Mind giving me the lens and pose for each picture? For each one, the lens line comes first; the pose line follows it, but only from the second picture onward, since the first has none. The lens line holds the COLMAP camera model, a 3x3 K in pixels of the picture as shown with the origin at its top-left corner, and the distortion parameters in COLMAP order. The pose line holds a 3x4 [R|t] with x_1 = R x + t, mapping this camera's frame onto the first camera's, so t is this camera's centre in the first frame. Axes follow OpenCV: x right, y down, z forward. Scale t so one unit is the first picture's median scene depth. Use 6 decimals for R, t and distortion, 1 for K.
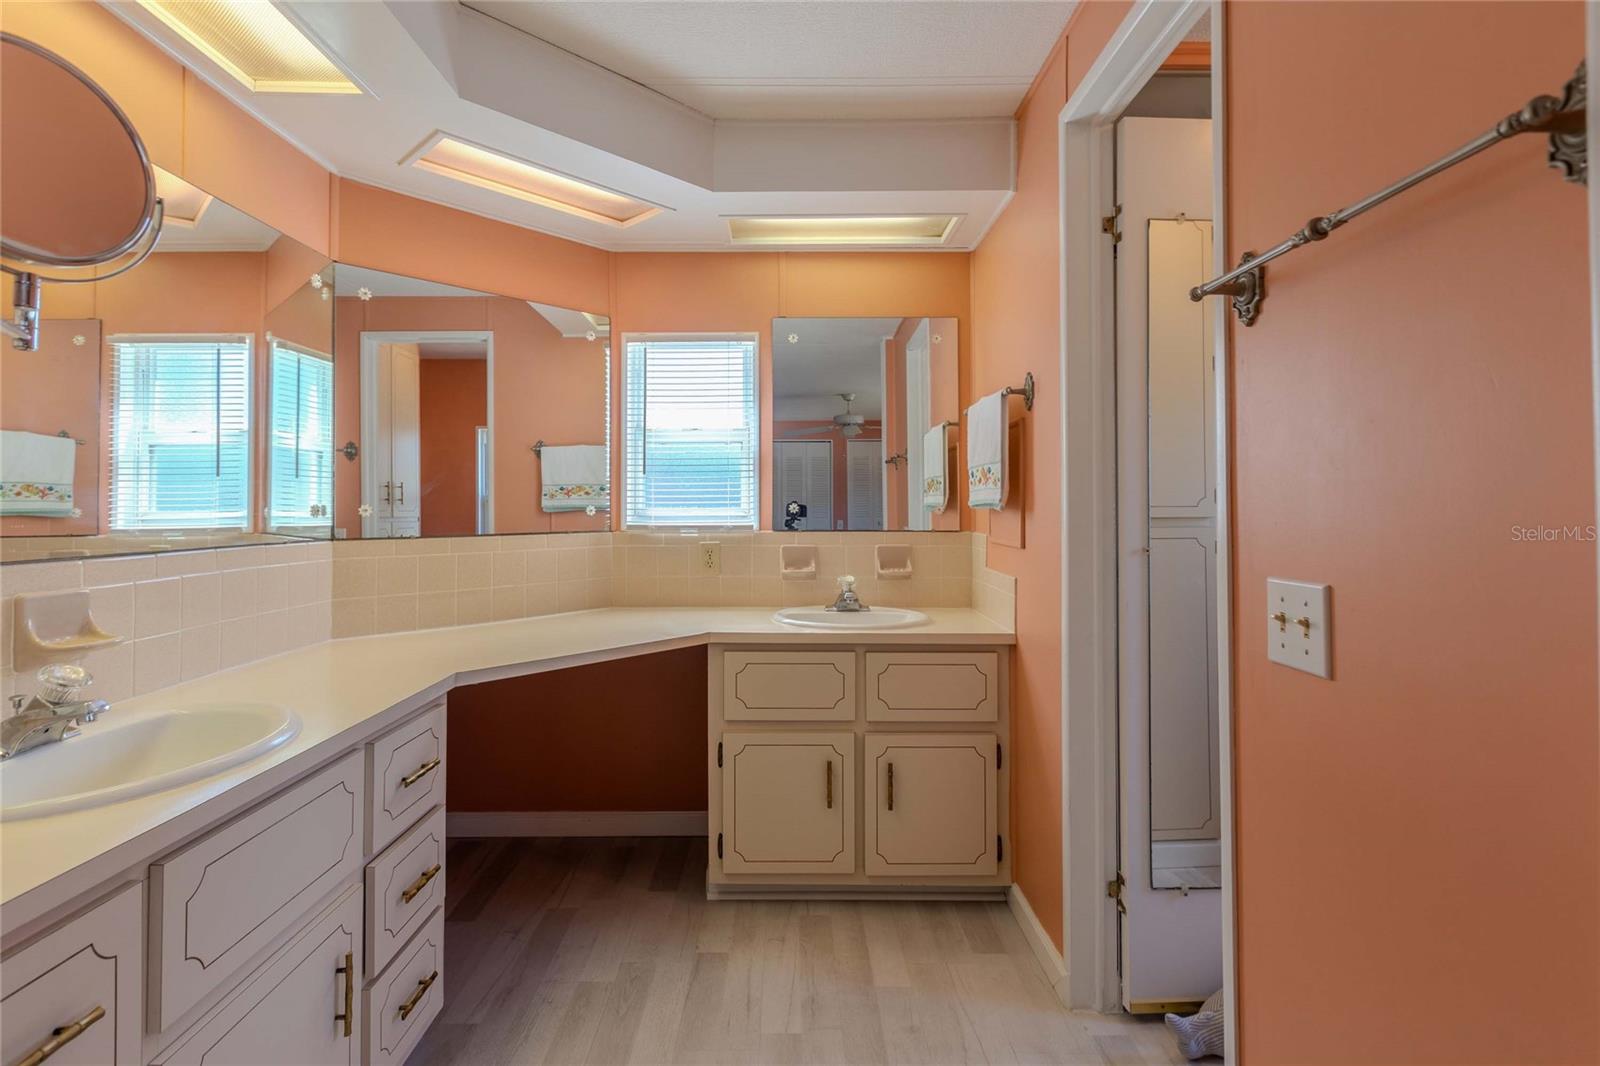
lens RADIAL K [[762.6, 0, 772.4], [0, 762.6, 500.7], [0, 0, 1]] dist [0.003857, -0.001365]
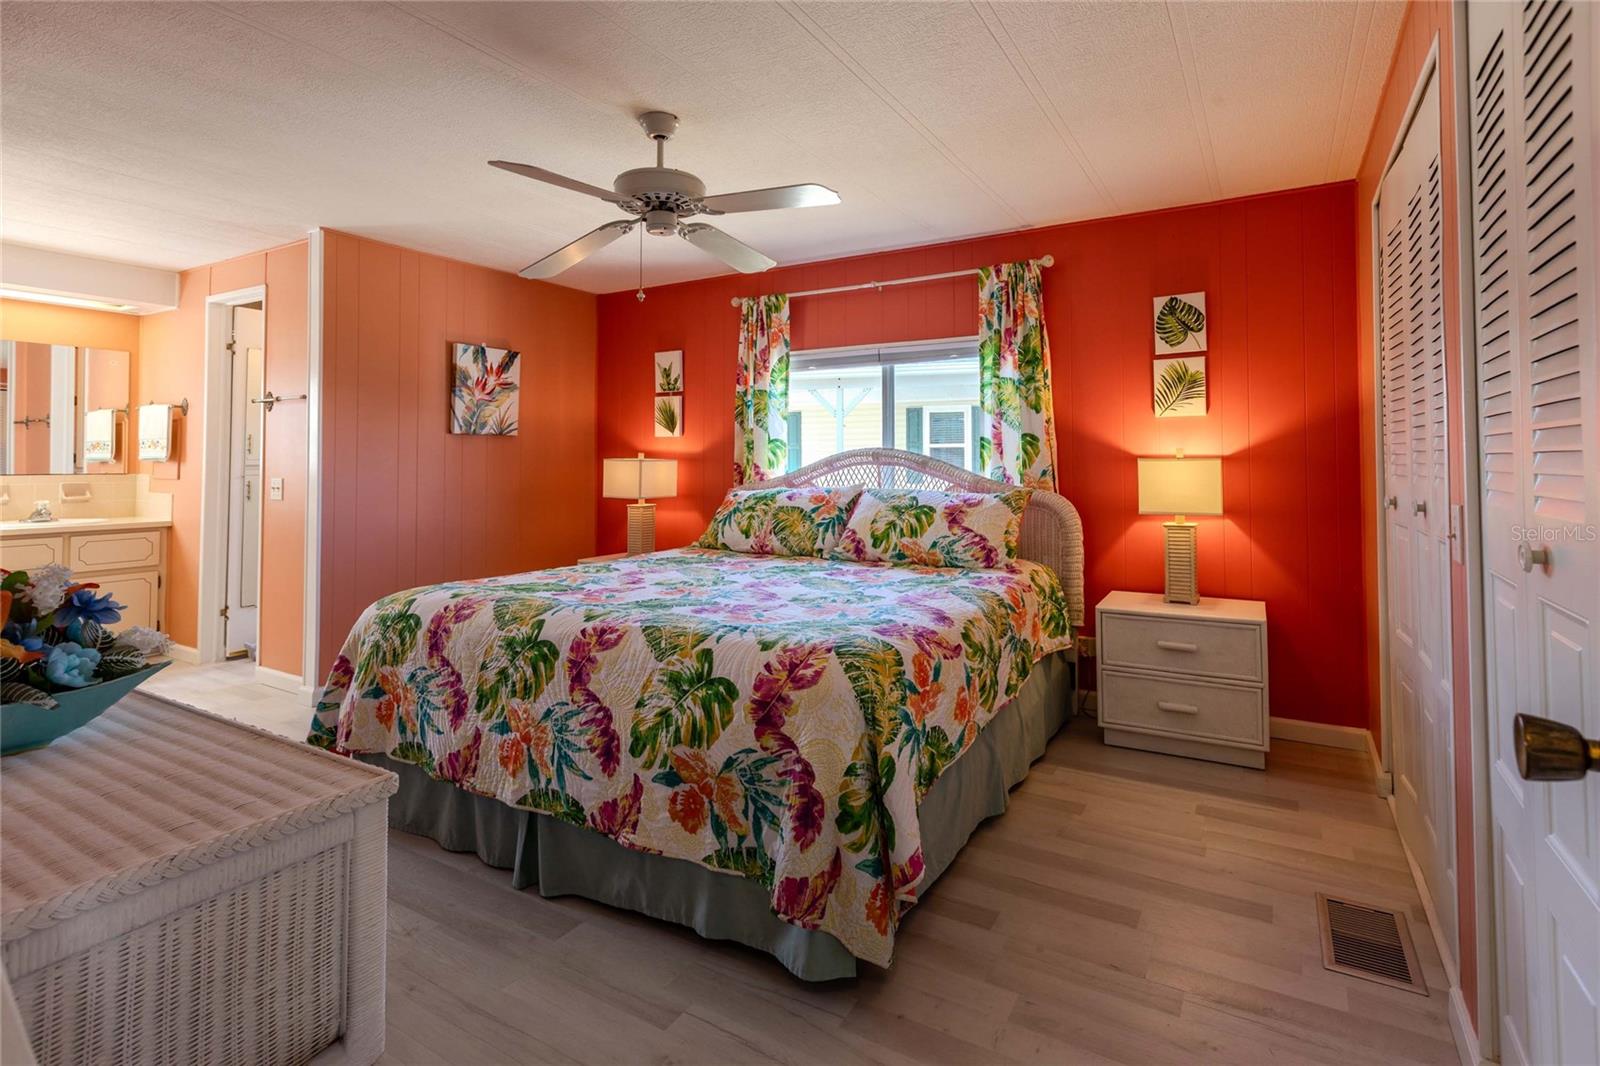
lens RADIAL K [[757.4, 0, 878.2], [0, 757.4, 439.1], [0, 0, 1]] dist [0.001618, -0.000014]
pose [[0.453965, 0.025988, 0.890640, -0.644536], [-0.008041, 0.999653, -0.025070, -0.012554], [-0.890983, 0.004219, 0.454017, -1.629461]]
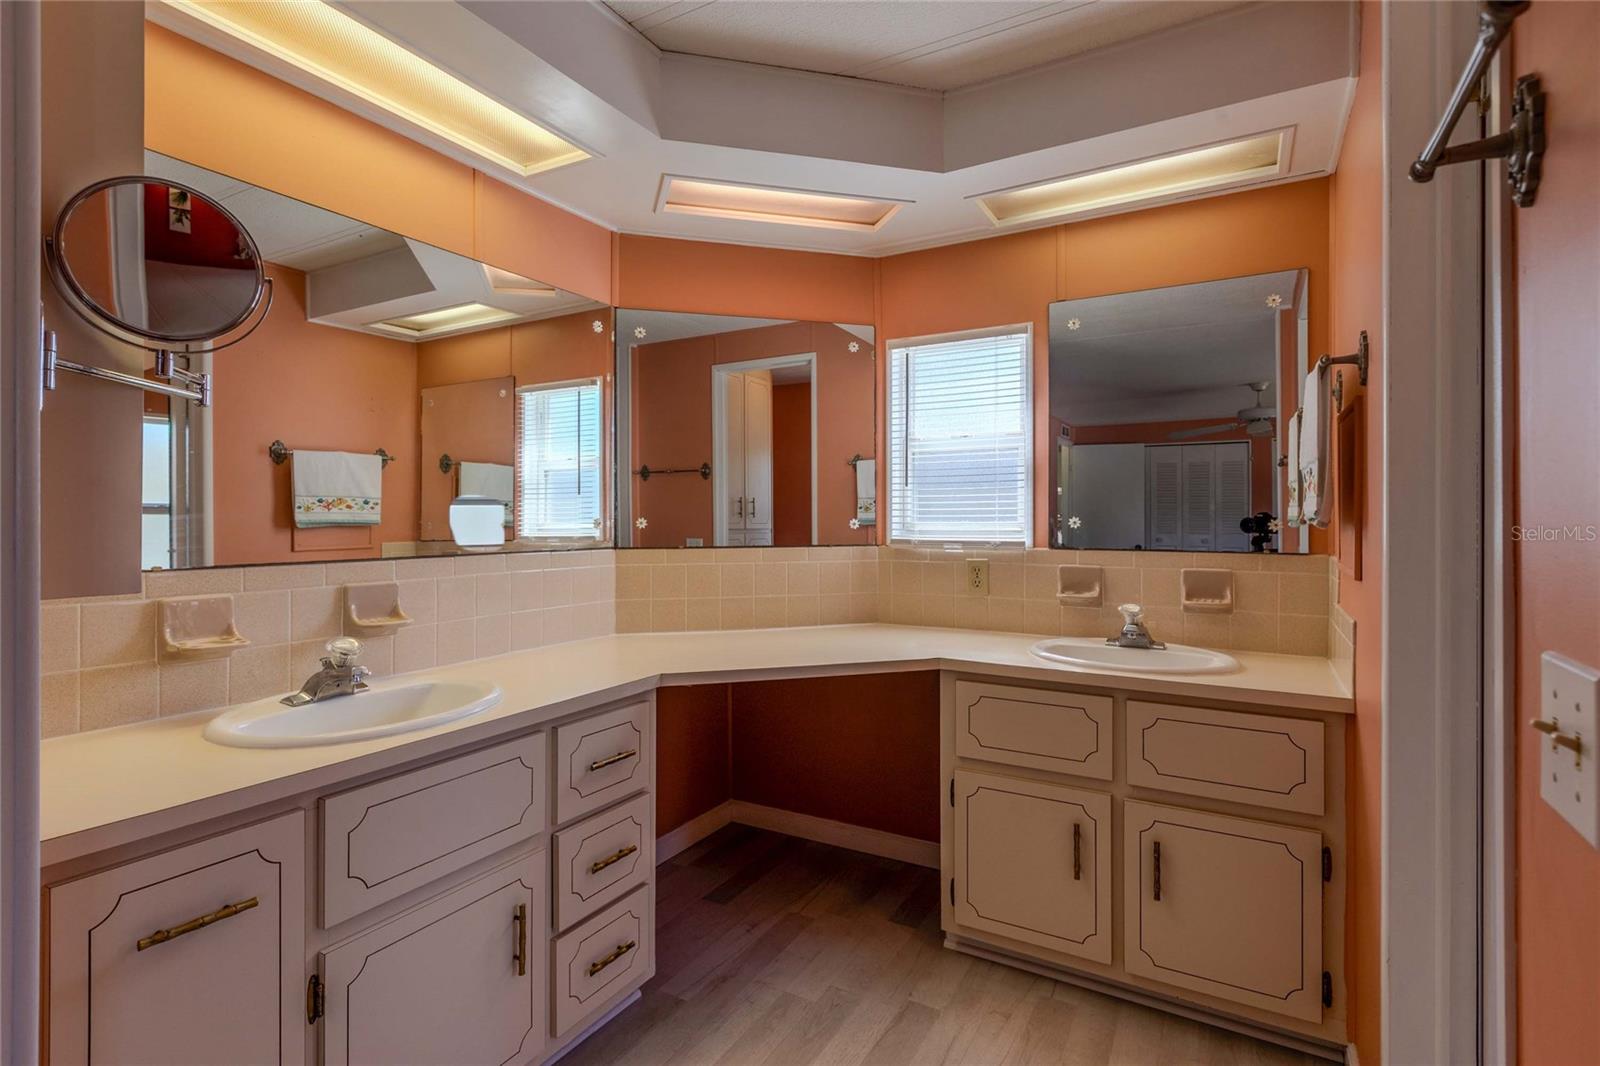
lens RADIAL K [[762.5, 0, 784.4], [0, 762.5, 523.0], [0, 0, 1]] dist [0.002918, -0.000071]
pose [[0.868266, 0.004372, -0.496080, 0.206355], [0.002062, 0.999921, 0.012422, -0.001091], [0.496095, -0.011808, 0.868188, 0.111907]]
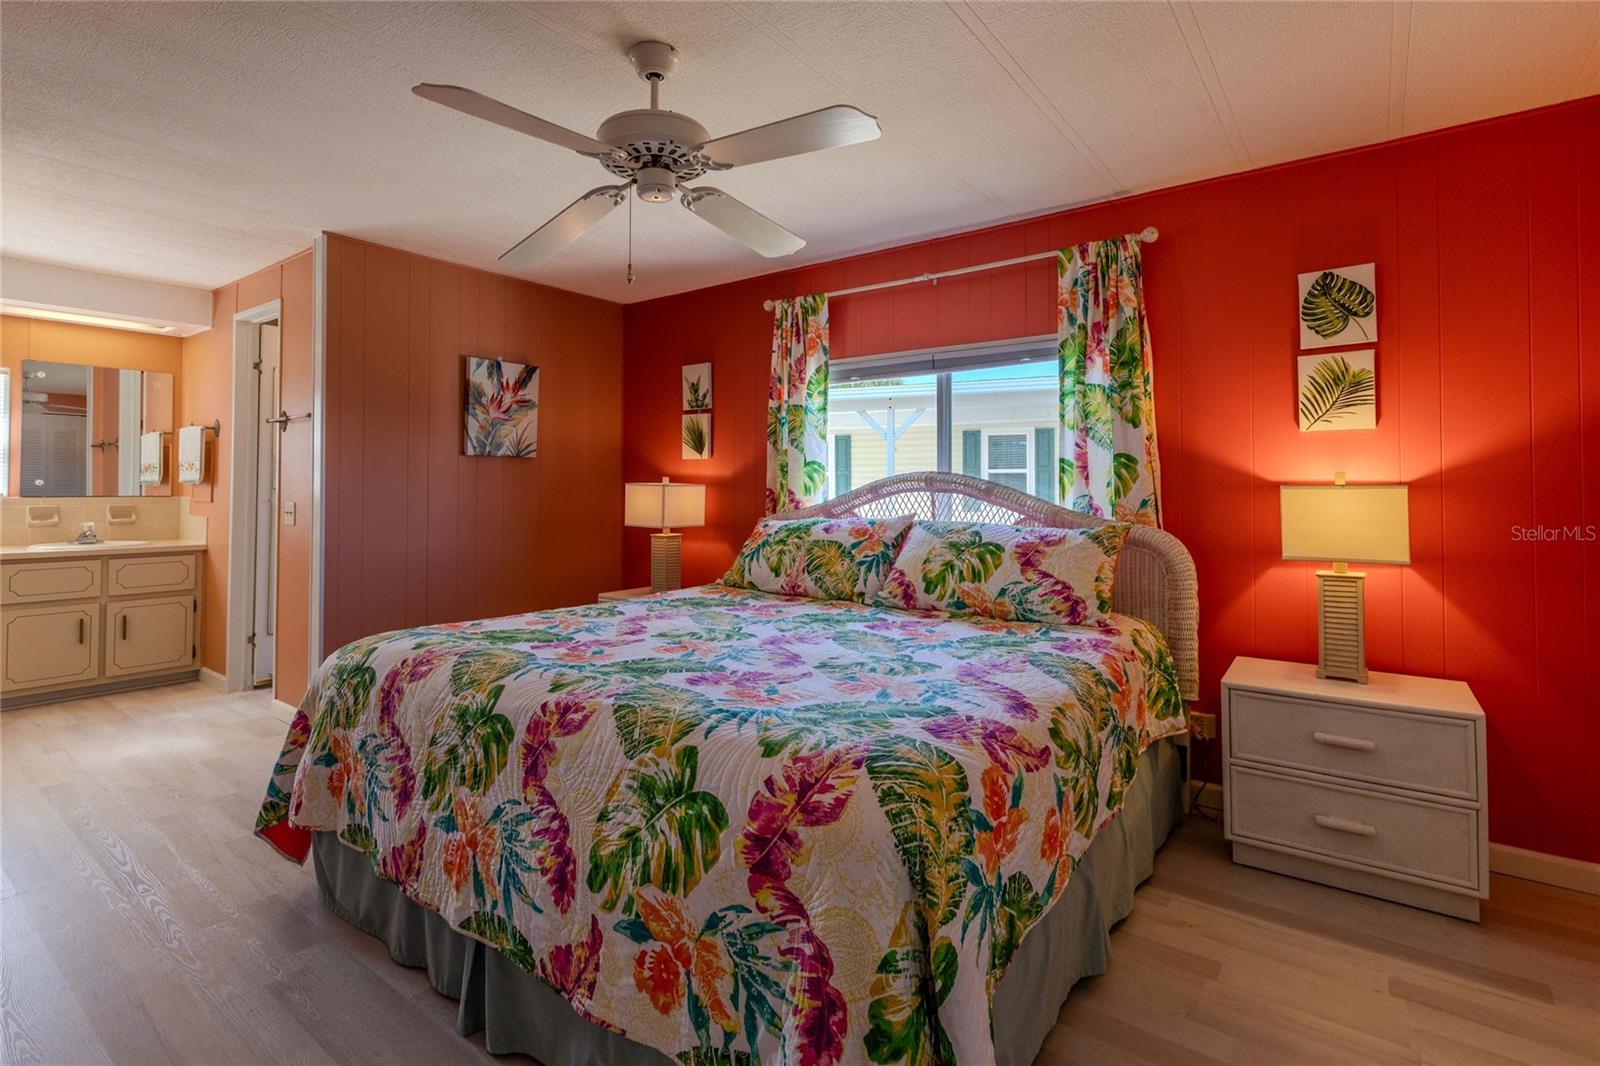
lens RADIAL K [[772.6, 0, 818.7], [0, 772.6, 470.6], [0, 0, 1]] dist [0.002882, -0.000563]
pose [[0.578729, 0.020289, 0.815268, -0.420771], [-0.012516, 0.999794, -0.015997, -0.011360], [-0.815424, -0.000946, 0.578863, -1.516236]]
